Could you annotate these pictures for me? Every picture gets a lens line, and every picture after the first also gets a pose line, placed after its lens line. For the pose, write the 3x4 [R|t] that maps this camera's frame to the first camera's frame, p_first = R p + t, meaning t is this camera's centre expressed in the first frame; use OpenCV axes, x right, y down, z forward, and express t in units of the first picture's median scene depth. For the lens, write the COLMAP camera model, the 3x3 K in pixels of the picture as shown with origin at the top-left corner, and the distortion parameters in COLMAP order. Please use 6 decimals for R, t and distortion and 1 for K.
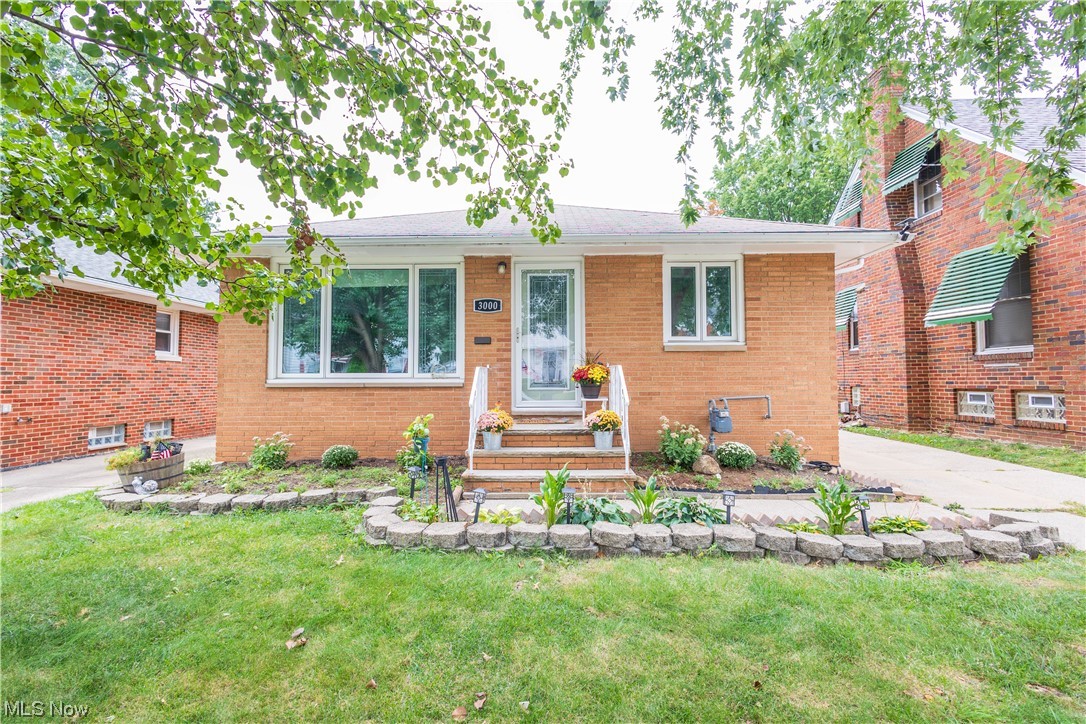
lens RADIAL K [[497.9, 0, 548.9], [0, 497.9, 359.3], [0, 0, 1]] dist [0.011961, -0.002849]
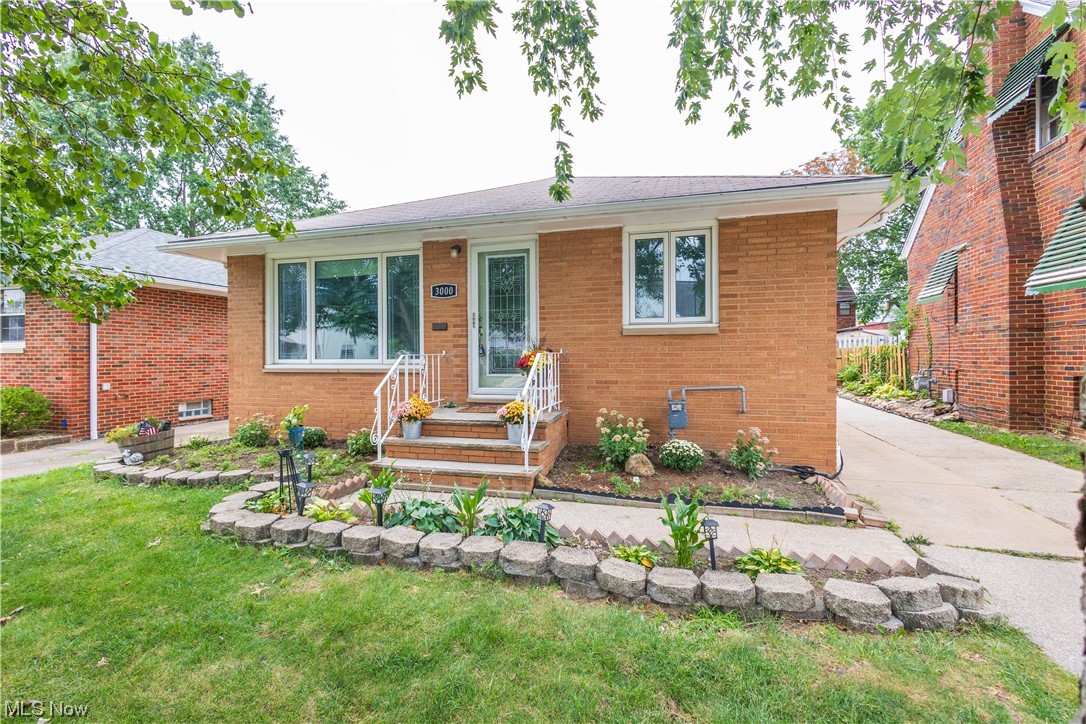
lens RADIAL K [[497.9, 0, 543.9], [0, 497.9, 357.9], [0, 0, 1]] dist [0.011961, -0.002849]
pose [[0.964878, -0.000652, -0.262699, 0.327998], [0.012544, 0.998971, 0.043594, -0.015965], [0.262400, -0.045358, 0.963893, 0.094576]]
